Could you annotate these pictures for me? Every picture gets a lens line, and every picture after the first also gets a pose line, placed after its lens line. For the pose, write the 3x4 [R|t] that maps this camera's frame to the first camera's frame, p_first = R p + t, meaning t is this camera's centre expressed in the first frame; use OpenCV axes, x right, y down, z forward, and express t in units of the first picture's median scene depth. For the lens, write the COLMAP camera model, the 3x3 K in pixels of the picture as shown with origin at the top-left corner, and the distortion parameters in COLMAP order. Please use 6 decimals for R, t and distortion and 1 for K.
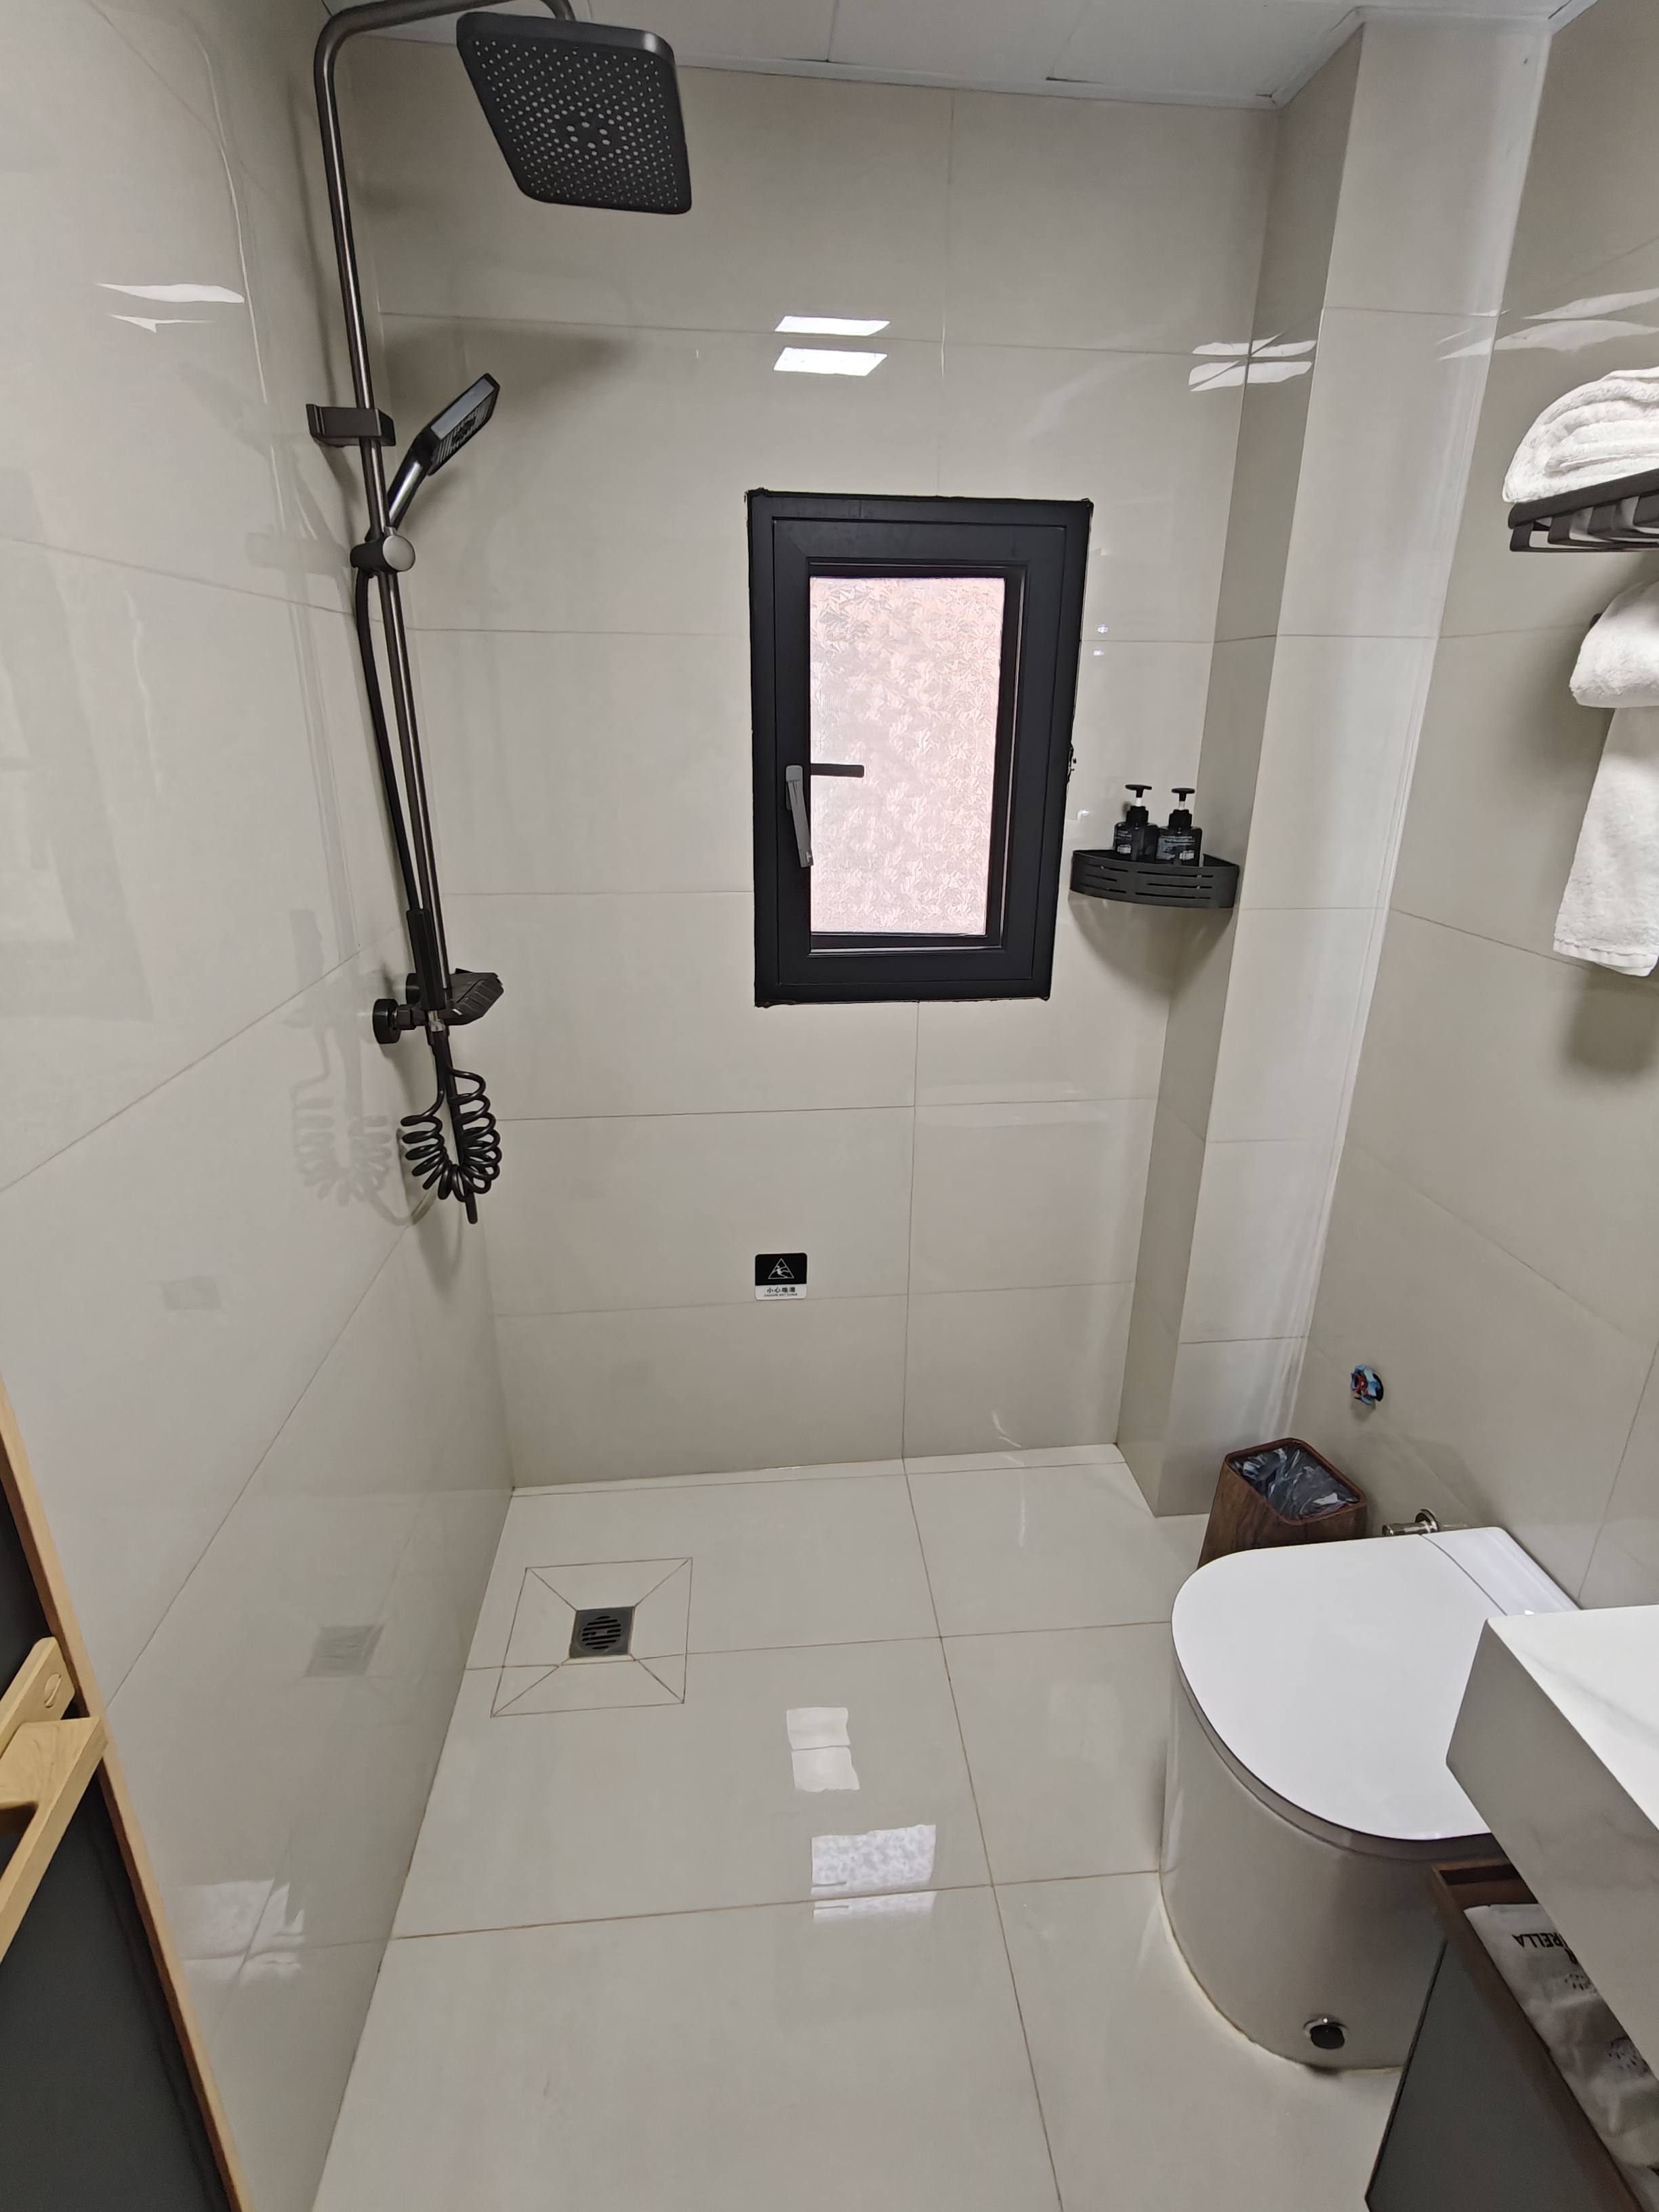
lens RADIAL K [[1046.1, 0, 830.0], [0, 1046.1, 1112.7], [0, 0, 1]] dist [0.000547, 0.001246]
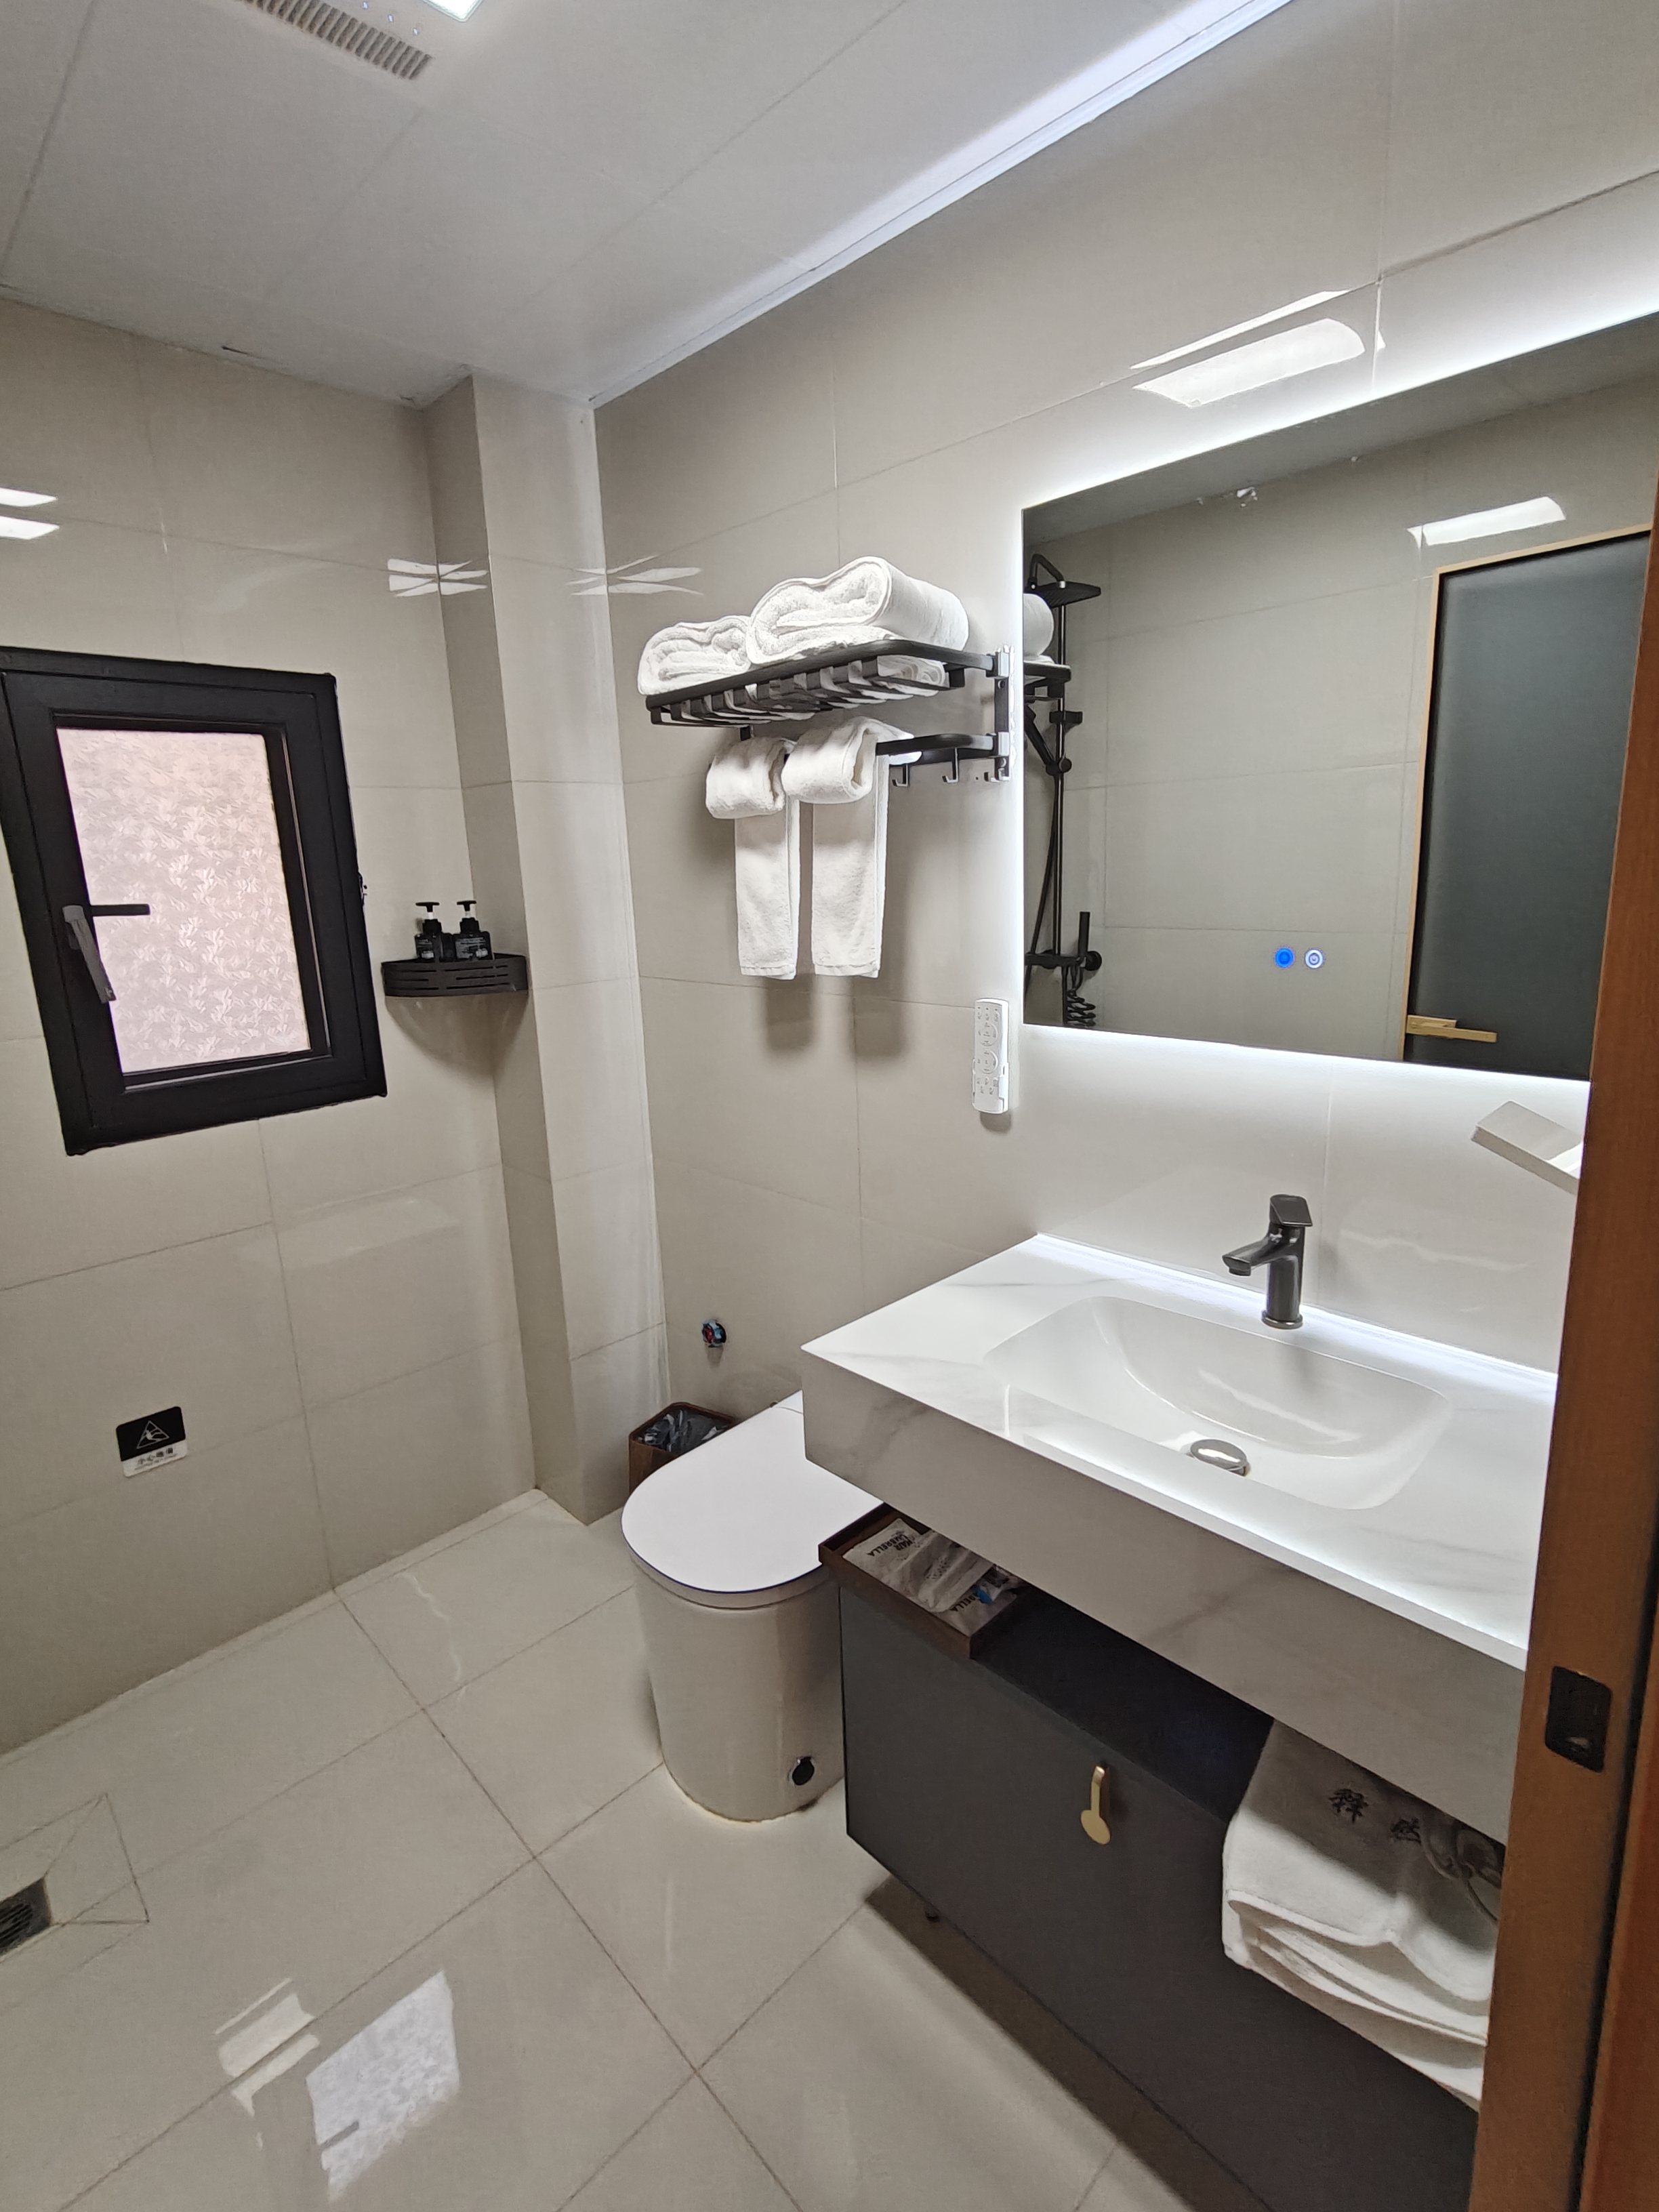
lens RADIAL K [[1046.1, 0, 788.9], [0, 1046.1, 1091.0], [0, 0, 1]] dist [0.000547, 0.001246]
pose [[0.802229, -0.165801, 0.573532, -0.091300], [0.253153, 0.964493, -0.075275, 0.086295], [-0.540687, 0.205579, 0.815717, -0.143963]]
